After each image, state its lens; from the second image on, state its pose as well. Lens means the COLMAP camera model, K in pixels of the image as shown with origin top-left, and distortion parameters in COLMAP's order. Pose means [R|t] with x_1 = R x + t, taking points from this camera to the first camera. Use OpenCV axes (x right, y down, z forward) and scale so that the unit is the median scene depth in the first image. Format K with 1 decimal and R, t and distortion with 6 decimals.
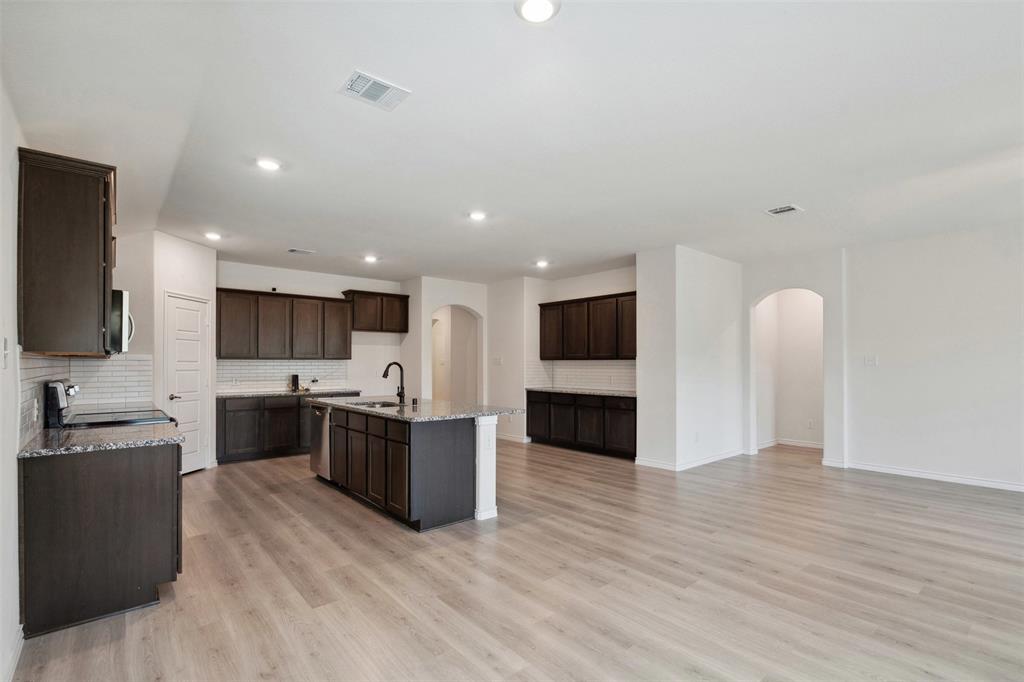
lens RADIAL K [[474.1, 0, 510.7], [0, 474.1, 362.4], [0, 0, 1]] dist [-0.003191, 0.000194]
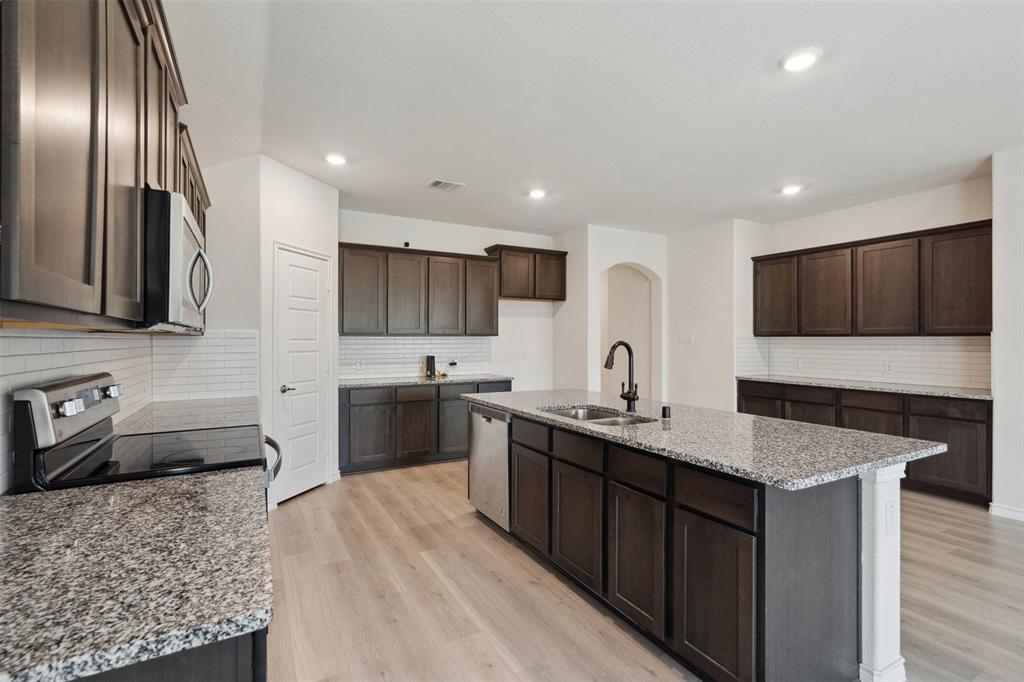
lens RADIAL K [[474.1, 0, 509.3], [0, 474.1, 339.3], [0, 0, 1]] dist [-0.003191, 0.000194]
pose [[0.980503, 0.000802, -0.196503, -0.199104], [-0.000361, 0.999997, 0.002279, -0.003235], [0.196505, -0.002164, 0.980500, 0.301532]]
